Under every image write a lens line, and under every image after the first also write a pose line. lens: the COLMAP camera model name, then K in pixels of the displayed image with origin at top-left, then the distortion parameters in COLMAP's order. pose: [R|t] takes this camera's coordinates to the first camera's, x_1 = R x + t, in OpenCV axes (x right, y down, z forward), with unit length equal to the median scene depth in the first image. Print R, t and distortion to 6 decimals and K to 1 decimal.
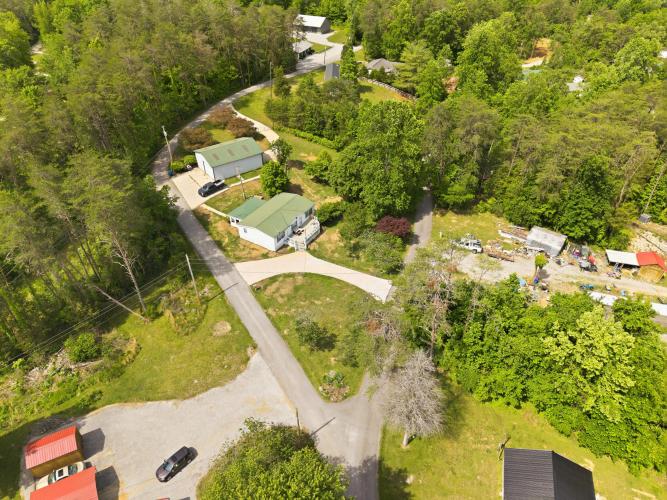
lens RADIAL K [[461.1, 0, 335.7], [0, 461.1, 247.9], [0, 0, 1]] dist [0.037367, -0.032965]
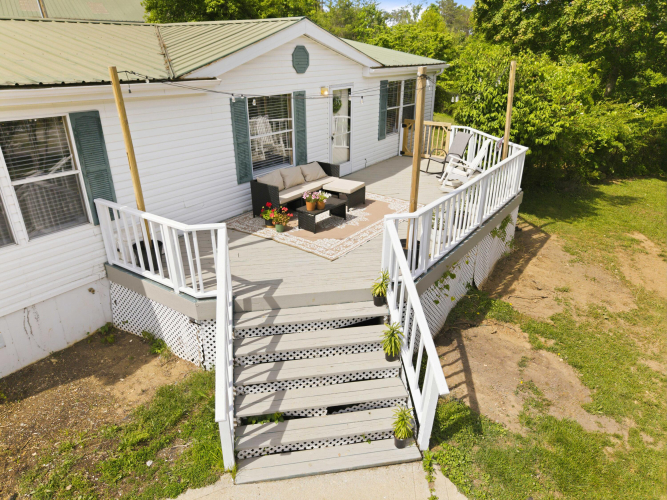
lens RADIAL K [[448.2, 0, 332.0], [0, 448.2, 254.2], [0, 0, 1]] dist [0.014927, 0.001690]
pose [[0.996934, 0.028340, -0.072941, -0.069600], [-0.044160, 0.973259, -0.225427, -0.004553], [0.064602, 0.227957, 0.971526, 0.903206]]
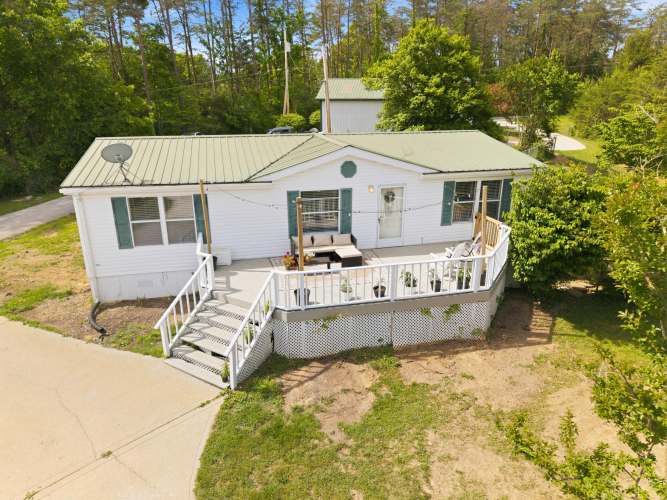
lens RADIAL K [[461.1, 0, 335.7], [0, 461.1, 247.9], [0, 0, 1]] dist [0.037367, -0.032965]
pose [[0.694104, 0.218876, -0.685794, 0.018051], [-0.430949, 0.889431, -0.152302, -0.016955], [0.576631, 0.401256, 0.711681, 0.886290]]
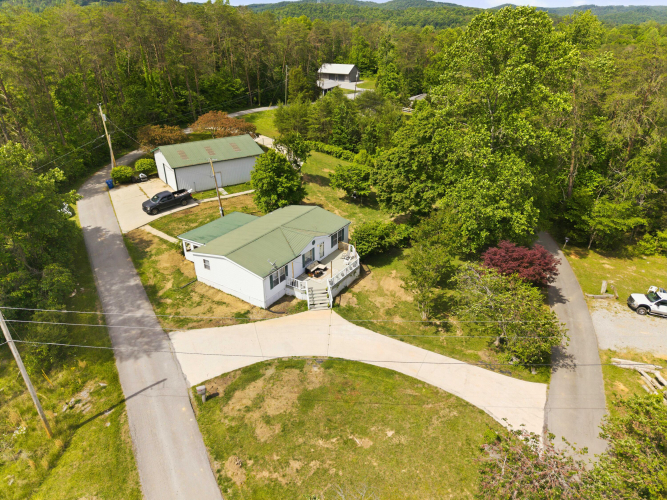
lens RADIAL K [[461.1, 0, 335.7], [0, 461.1, 247.9], [0, 0, 1]] dist [0.037367, -0.032965]
pose [[0.998977, 0.018654, -0.041185, -0.040688], [-0.025685, 0.983801, -0.177416, 0.026738], [0.037209, 0.178292, 0.983274, 0.513424]]
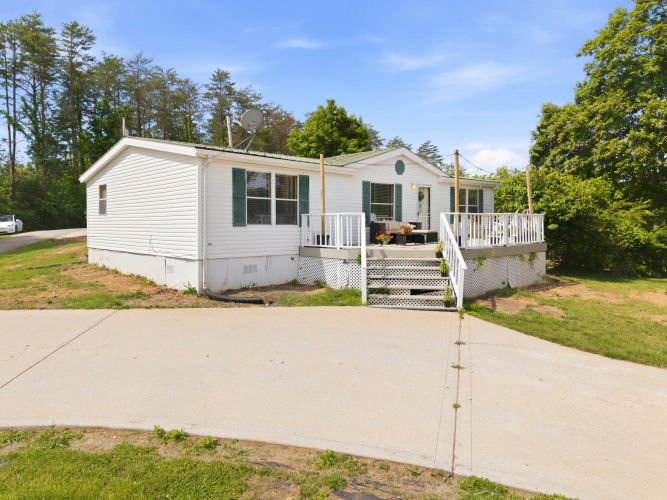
lens RADIAL K [[469.0, 0, 313.7], [0, 469.0, 247.0], [0, 0, 1]] dist [0.003360, 0.001107]
pose [[0.951837, 0.007481, -0.306515, -0.061144], [-0.180231, 0.822399, -0.539608, 0.057523], [0.248041, 0.568862, 0.784138, 0.857868]]
